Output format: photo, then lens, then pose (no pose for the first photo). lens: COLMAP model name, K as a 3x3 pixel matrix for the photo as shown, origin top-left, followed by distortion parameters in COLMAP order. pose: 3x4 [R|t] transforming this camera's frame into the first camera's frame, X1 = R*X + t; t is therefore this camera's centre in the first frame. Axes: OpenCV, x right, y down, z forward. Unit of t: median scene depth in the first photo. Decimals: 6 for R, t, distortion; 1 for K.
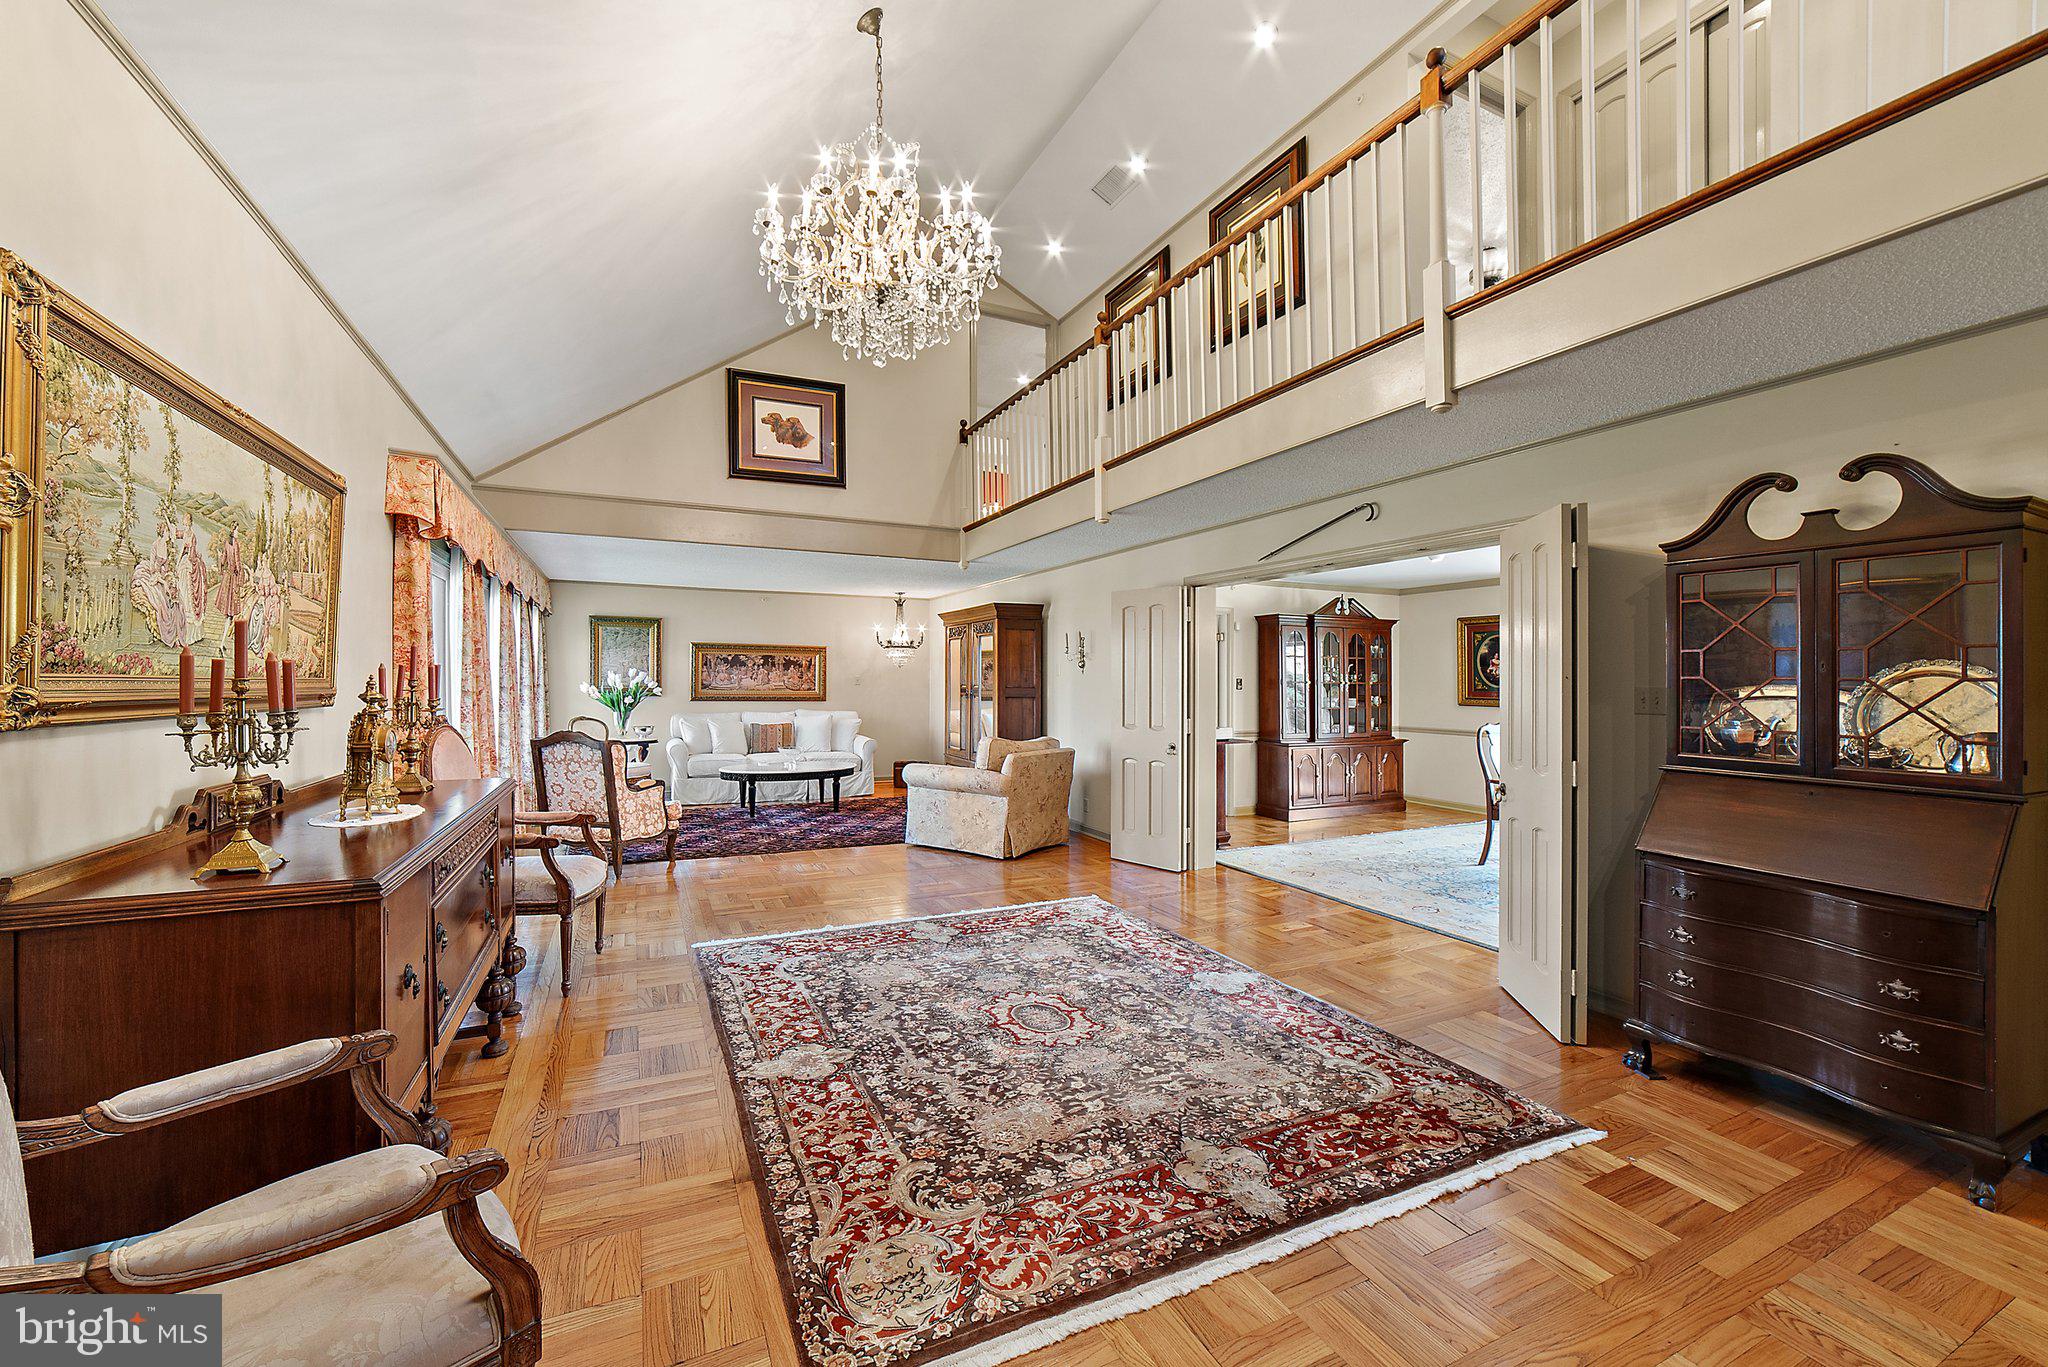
lens RADIAL K [[804.0, 0, 1000.6], [0, 804.0, 657.8], [0, 0, 1]] dist [-0.022066, 0.006053]
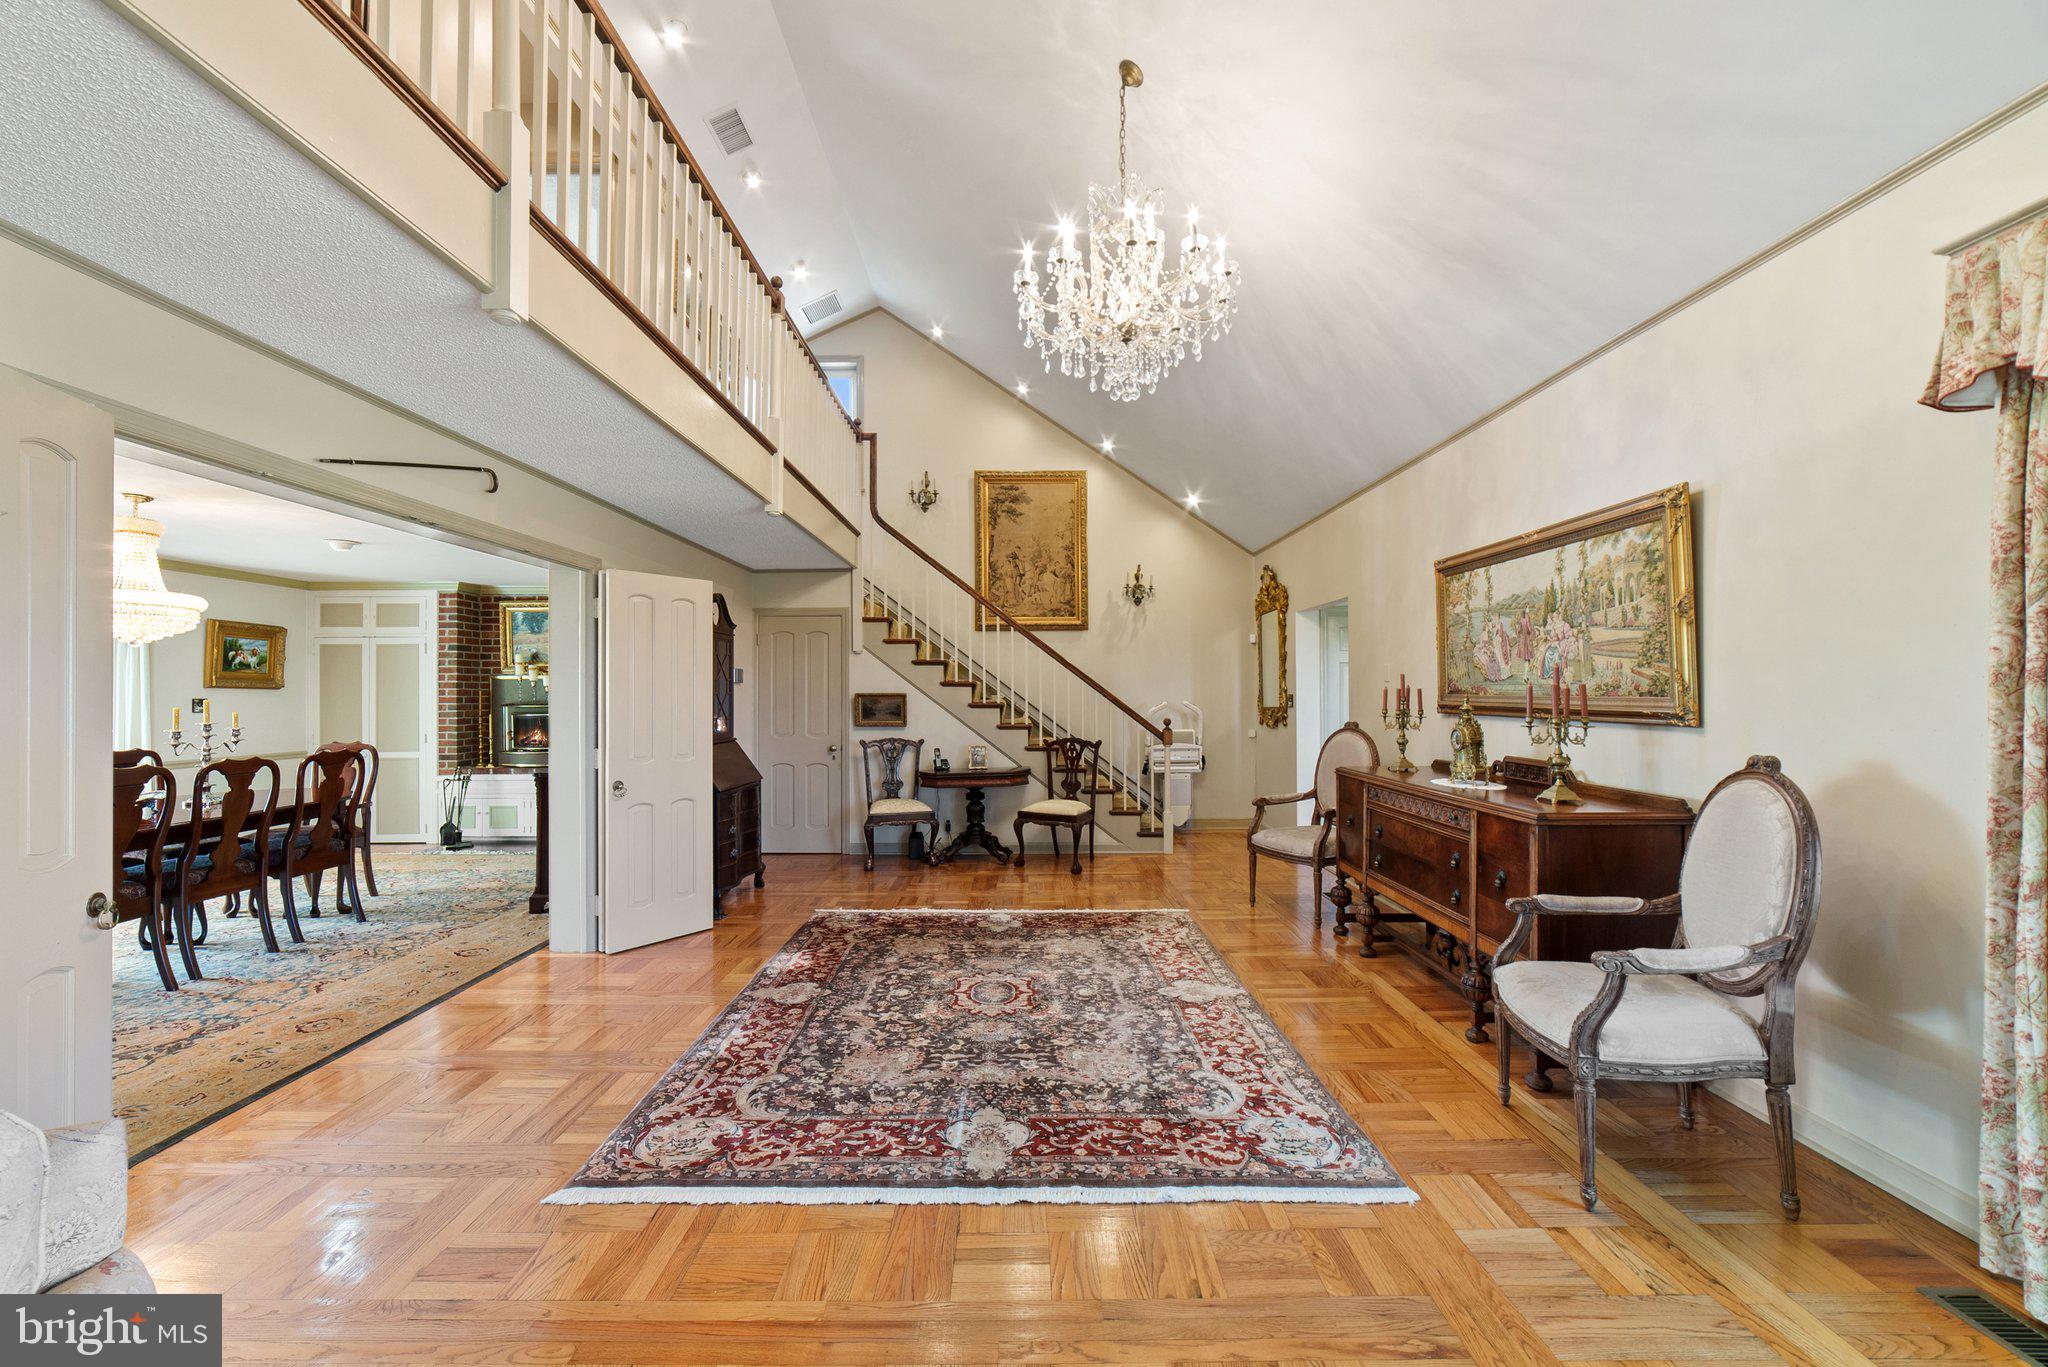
lens RADIAL K [[804.0, 0, 1041.1], [0, 804.0, 680.0], [0, 0, 1]] dist [-0.022066, 0.006053]
pose [[-0.921421, 0.003864, 0.388547, -0.367642], [-0.012661, 0.999121, -0.039960, 0.038985], [-0.388360, -0.041740, -0.920562, 1.634370]]
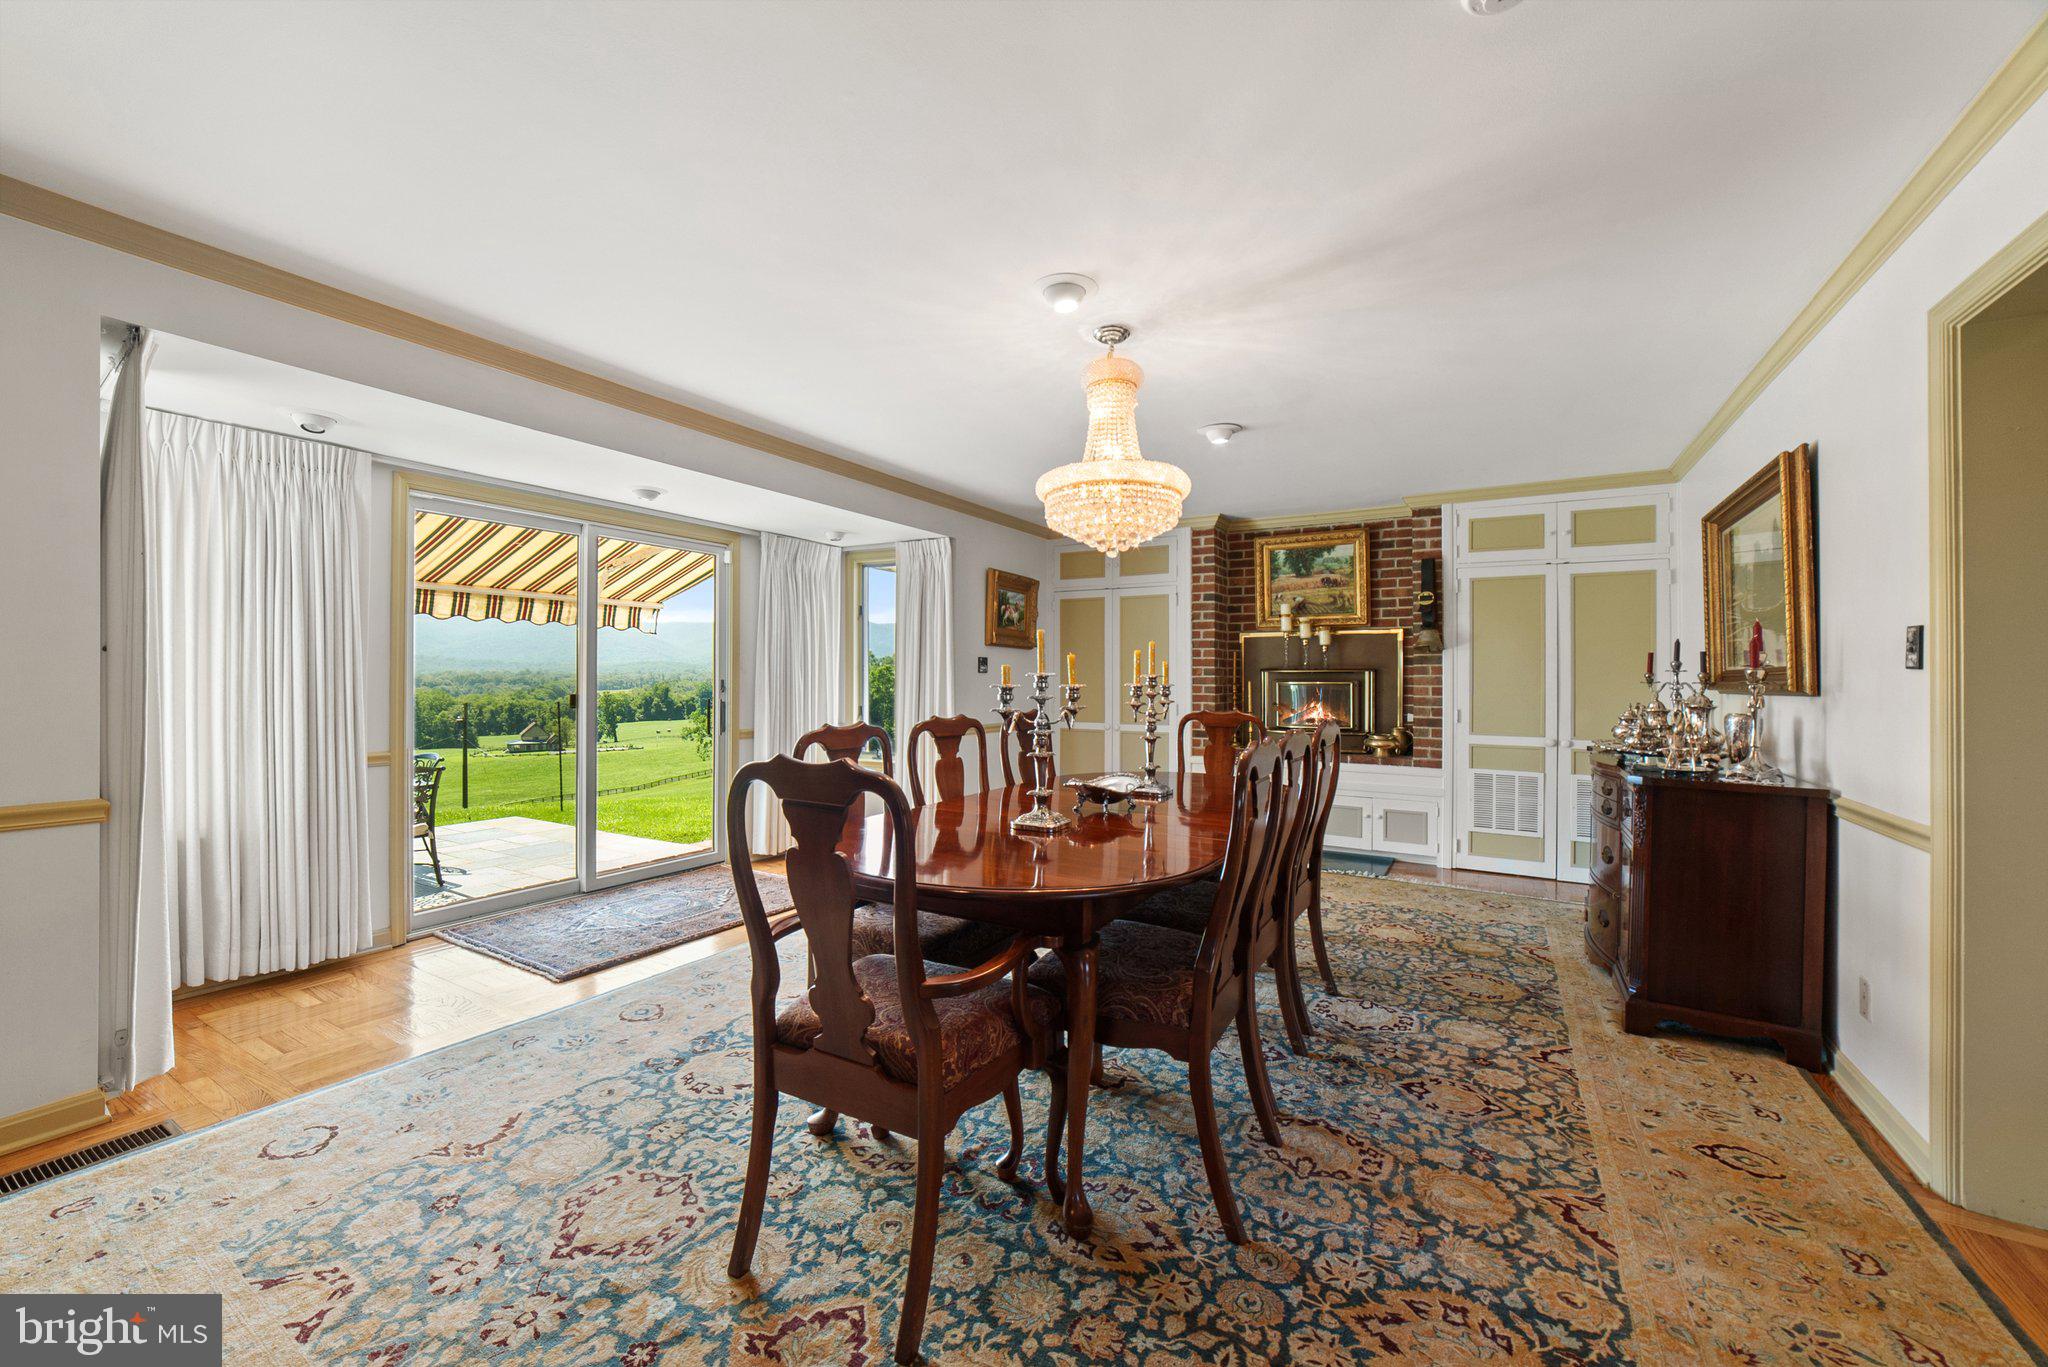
lens RADIAL K [[804.0, 0, 978.6], [0, 804.0, 668.4], [0, 0, 1]] dist [-0.022066, 0.006053]
pose [[-0.560522, -0.003411, 0.828133, 0.598537], [-0.033980, 0.999244, -0.018884, 0.081171], [-0.827442, -0.038724, -0.560214, 1.648672]]
